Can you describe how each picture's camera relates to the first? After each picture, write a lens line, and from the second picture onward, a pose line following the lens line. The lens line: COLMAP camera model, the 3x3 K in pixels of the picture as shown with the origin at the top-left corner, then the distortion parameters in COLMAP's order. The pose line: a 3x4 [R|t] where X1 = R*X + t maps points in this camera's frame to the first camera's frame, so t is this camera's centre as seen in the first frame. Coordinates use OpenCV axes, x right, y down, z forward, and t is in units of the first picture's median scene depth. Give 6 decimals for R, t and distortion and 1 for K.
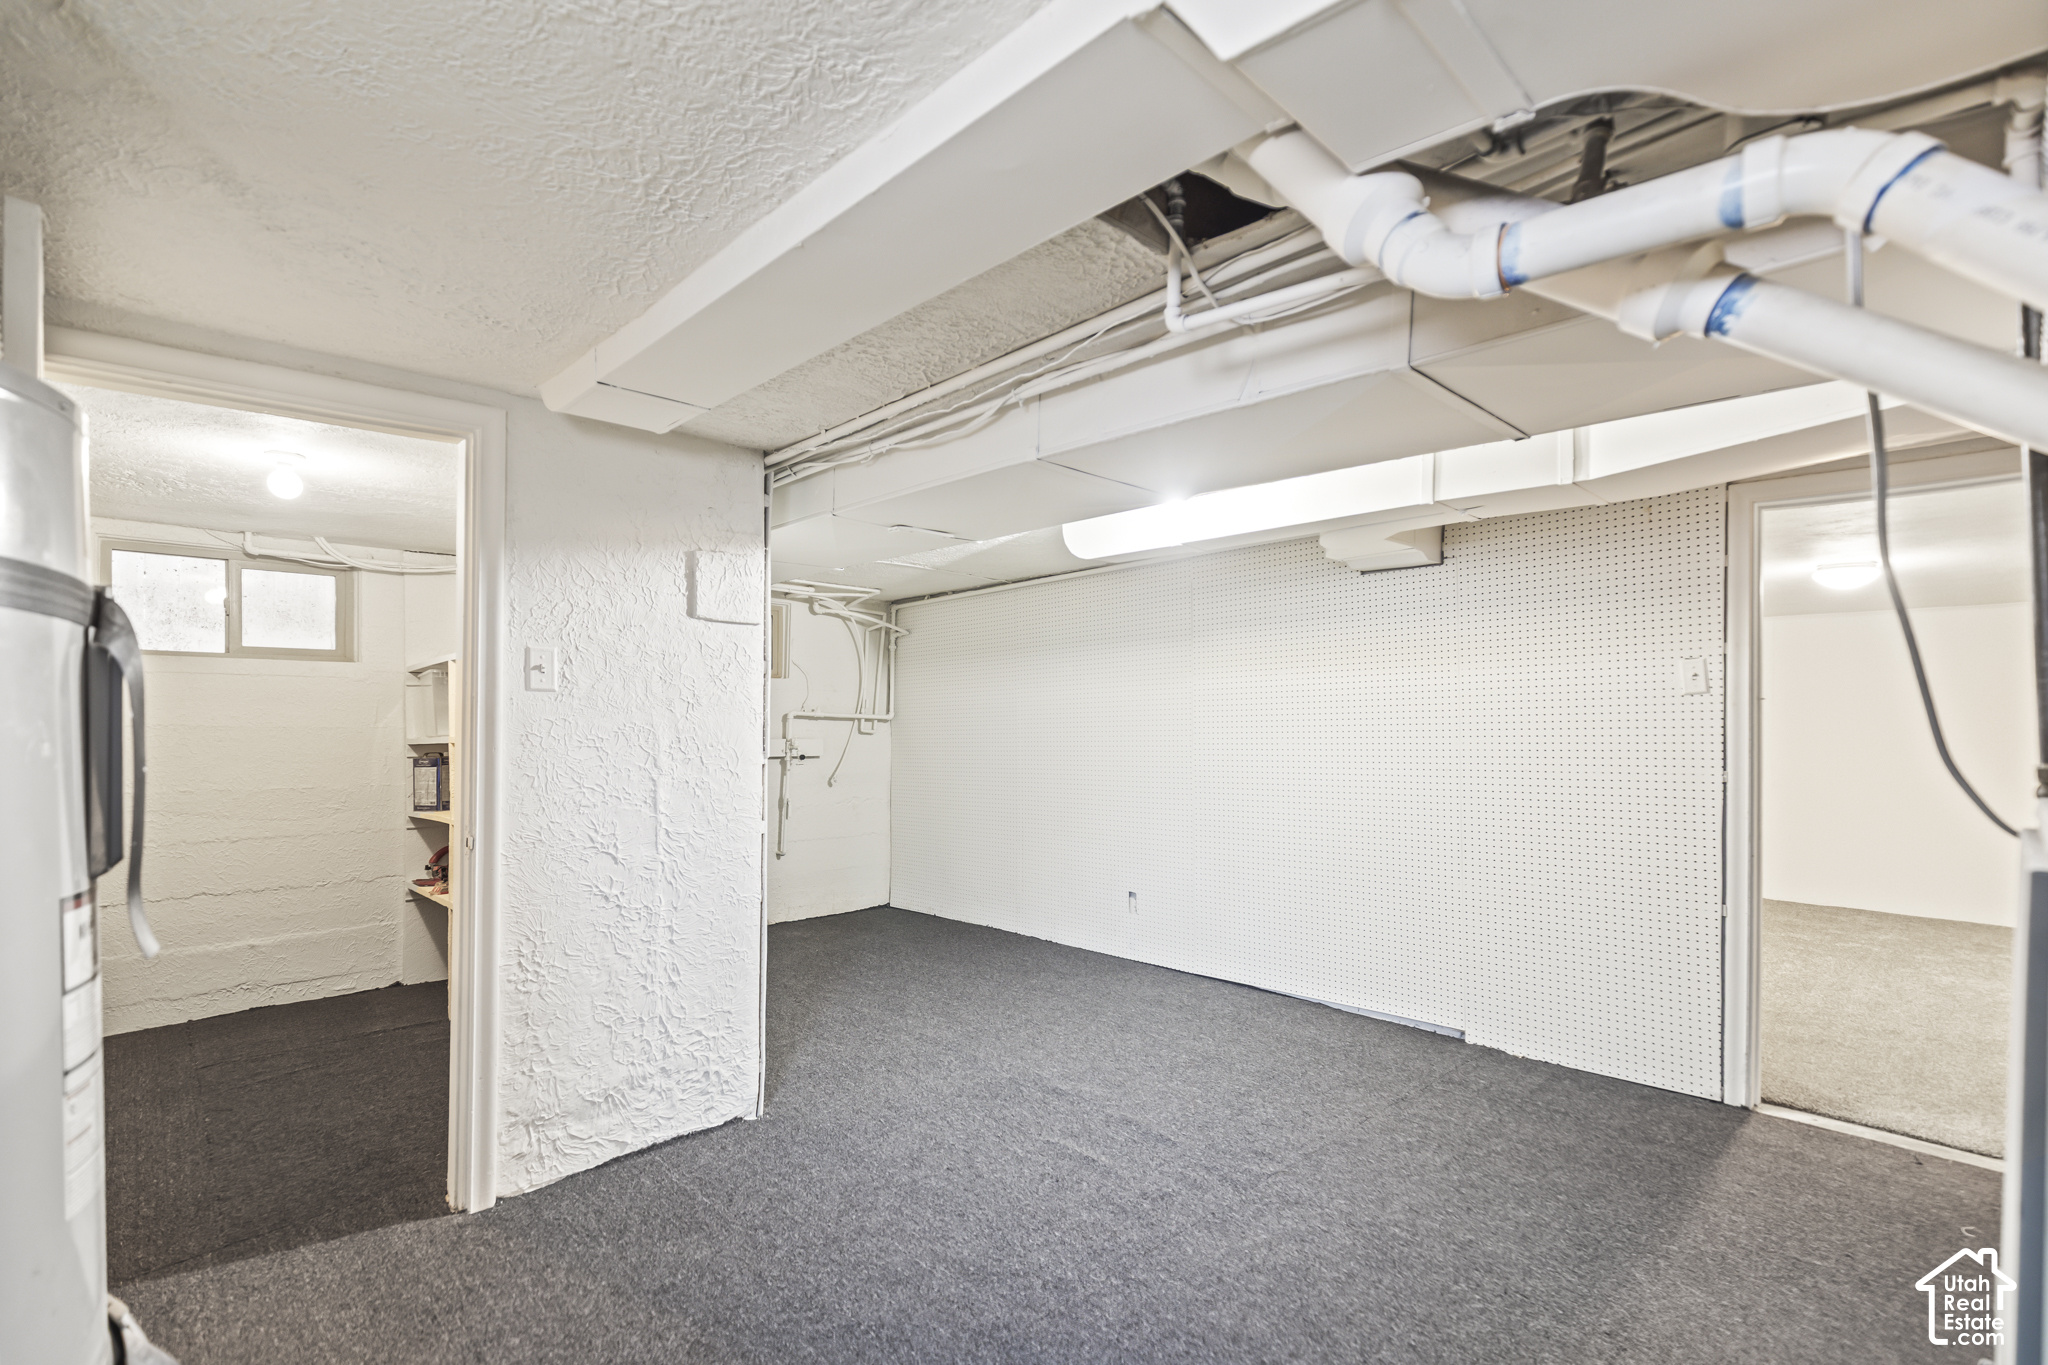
lens RADIAL K [[926.1, 0, 1020.4], [0, 926.1, 715.0], [0, 0, 1]] dist [0.002895, 0.000193]
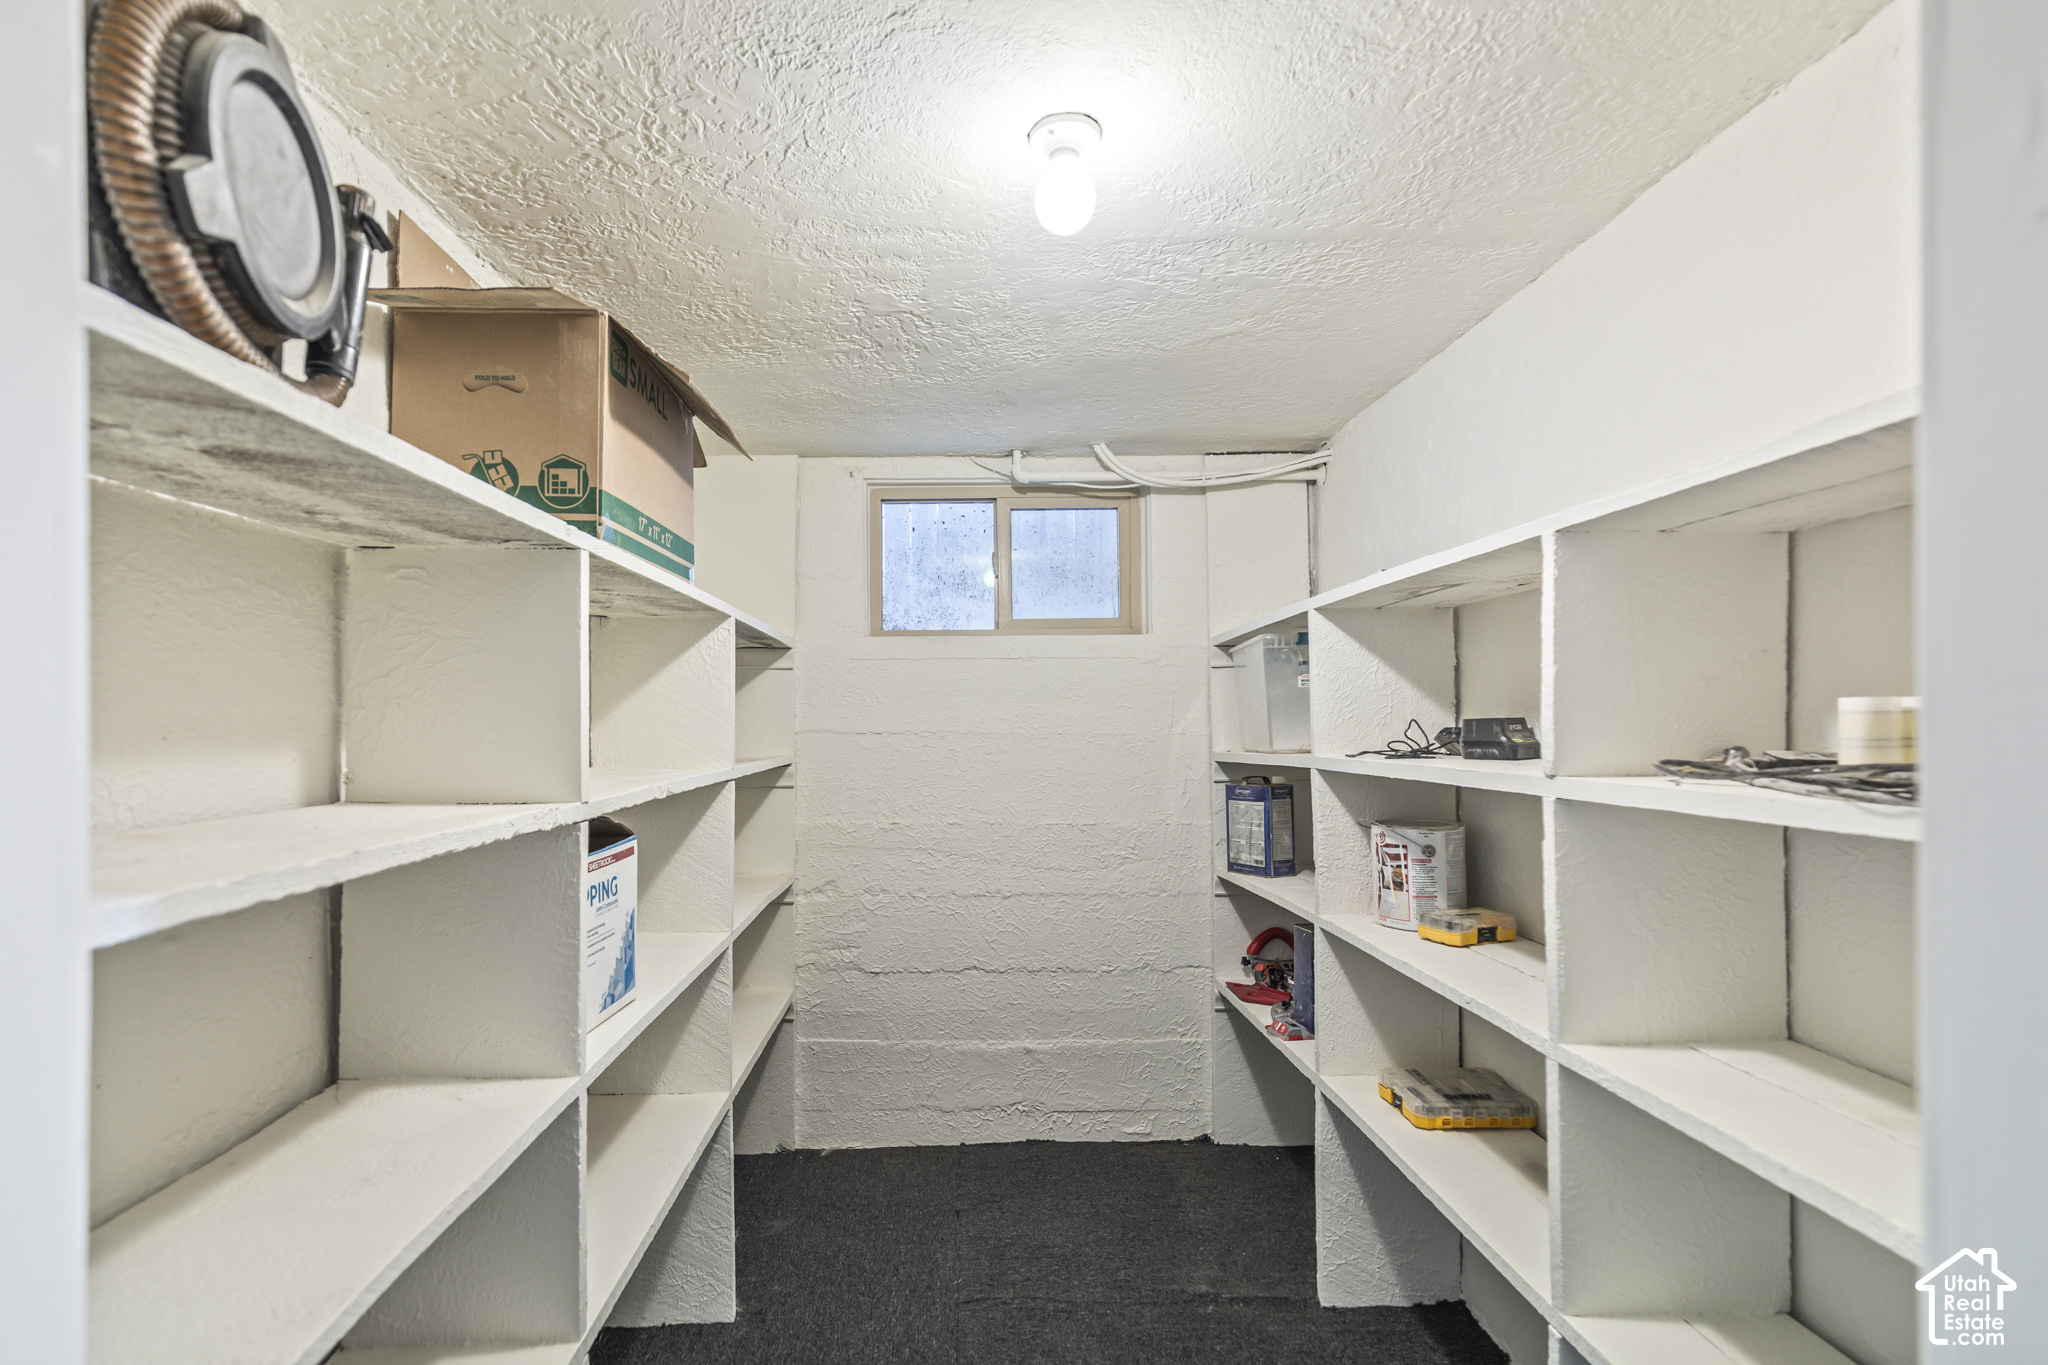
lens RADIAL K [[926.1, 0, 1020.4], [0, 926.1, 715.0], [0, 0, 1]] dist [0.002895, 0.000193]
pose [[0.771042, -0.010608, -0.636696, -0.376236], [0.010088, 0.999939, -0.004442, 0.001734], [0.636704, -0.002998, 0.771102, 0.448332]]
